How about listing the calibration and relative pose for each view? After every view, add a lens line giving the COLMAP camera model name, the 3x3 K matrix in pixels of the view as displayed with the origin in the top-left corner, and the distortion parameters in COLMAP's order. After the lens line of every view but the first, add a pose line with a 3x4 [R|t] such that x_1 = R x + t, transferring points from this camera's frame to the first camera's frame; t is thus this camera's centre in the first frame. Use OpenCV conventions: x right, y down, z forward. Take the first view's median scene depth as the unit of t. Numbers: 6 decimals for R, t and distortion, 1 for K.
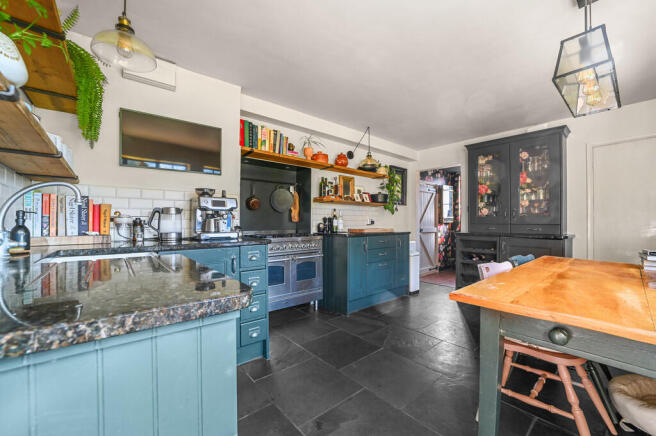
lens RADIAL K [[256.8, 0, 328.8], [0, 256.8, 222.6], [0, 0, 1]] dist [-0.018123, 0.003020]
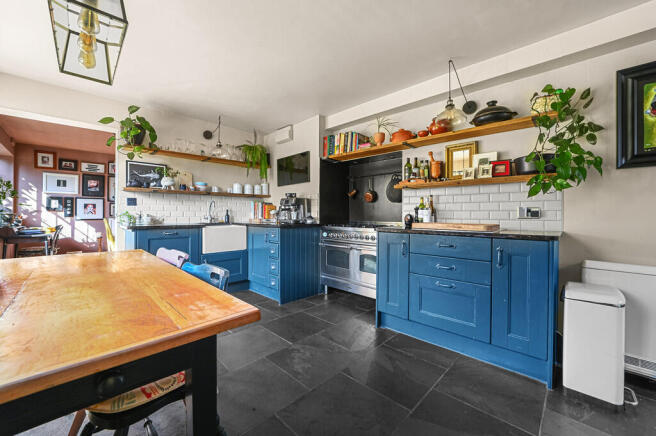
lens RADIAL K [[256.8, 0, 329.3], [0, 256.8, 213.5], [0, 0, 1]] dist [-0.018123, 0.003020]
pose [[0.108145, 0.006837, -0.994112, 0.762457], [0.002495, 0.999971, 0.007148, -0.006913], [0.994132, -0.003253, 0.108125, 0.664855]]
